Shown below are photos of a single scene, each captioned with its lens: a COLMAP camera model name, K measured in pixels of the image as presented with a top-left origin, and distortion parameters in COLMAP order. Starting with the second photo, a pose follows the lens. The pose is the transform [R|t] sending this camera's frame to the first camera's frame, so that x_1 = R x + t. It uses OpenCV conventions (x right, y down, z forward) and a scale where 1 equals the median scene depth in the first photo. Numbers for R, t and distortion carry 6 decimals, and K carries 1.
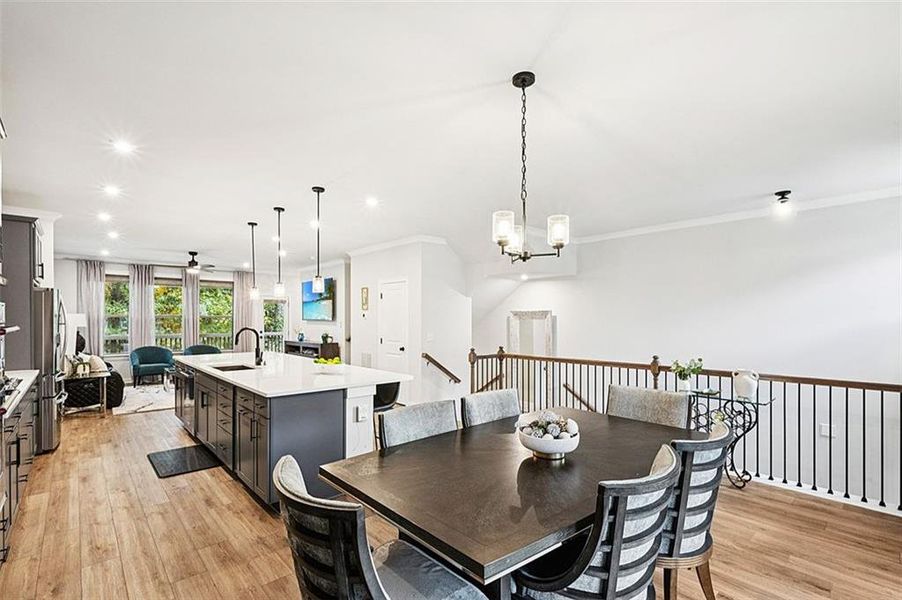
lens RADIAL K [[429.6, 0, 468.2], [0, 429.6, 321.2], [0, 0, 1]] dist [-0.010655, 0.000980]
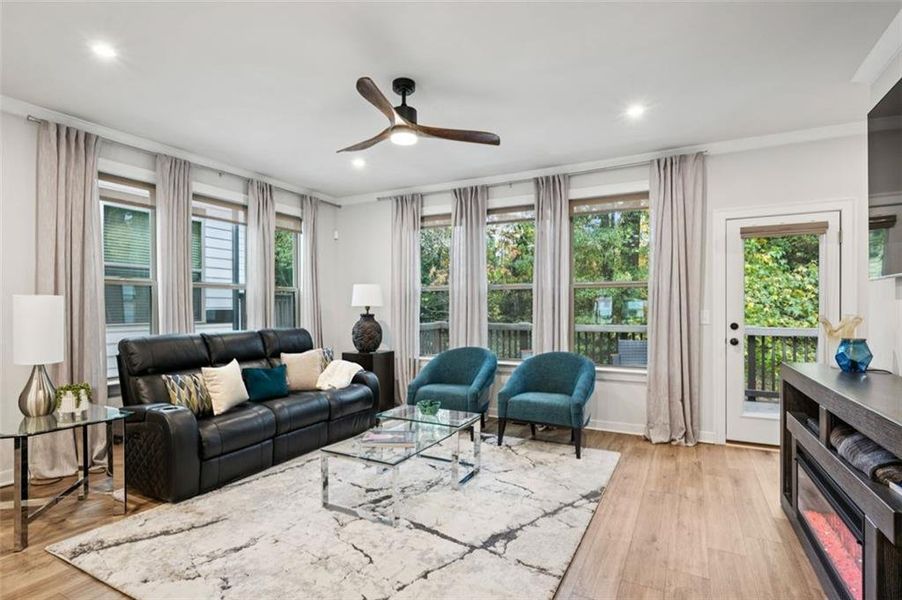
lens RADIAL K [[447.5, 0, 447.0], [0, 447.5, 311.1], [0, 0, 1]] dist [-0.000721, 0.000152]
pose [[0.321837, 0.003218, -0.946790, -0.338869], [-0.000715, 0.999995, 0.003156, 0.020368], [0.946795, -0.000339, 0.321838, 1.055468]]
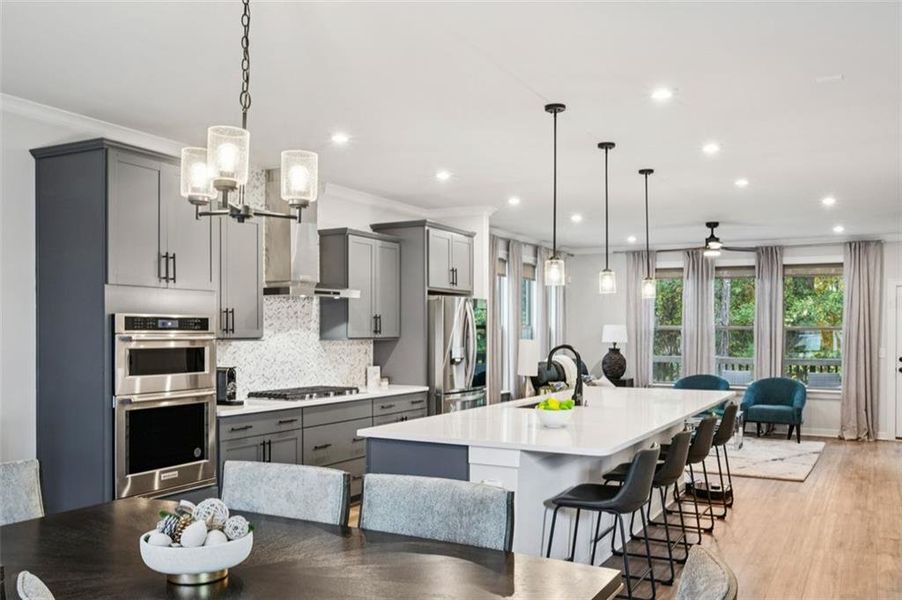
lens RADIAL K [[793.9, 0, 455.1], [0, 793.9, 334.4], [0, 0, 1]] dist [-0.011511, 0.027880]
pose [[0.327602, 0.002705, -0.944812, 0.353014], [-0.007233, 0.999974, 0.000355, 0.000604], [0.944788, 0.006717, 0.327613, 0.325286]]
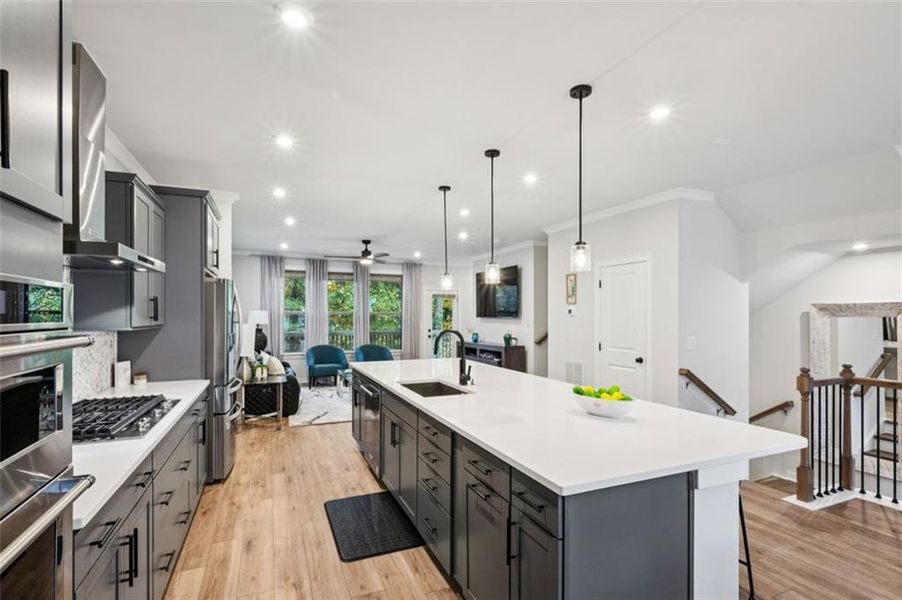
lens RADIAL K [[429.6, 0, 462.5], [0, 429.6, 315.1], [0, 0, 1]] dist [-0.010655, 0.000980]
pose [[0.948519, -0.000792, -0.316720, -0.200289], [-0.001106, 0.999982, -0.005813, -0.002792], [0.316719, 0.005864, 0.948501, 0.256625]]
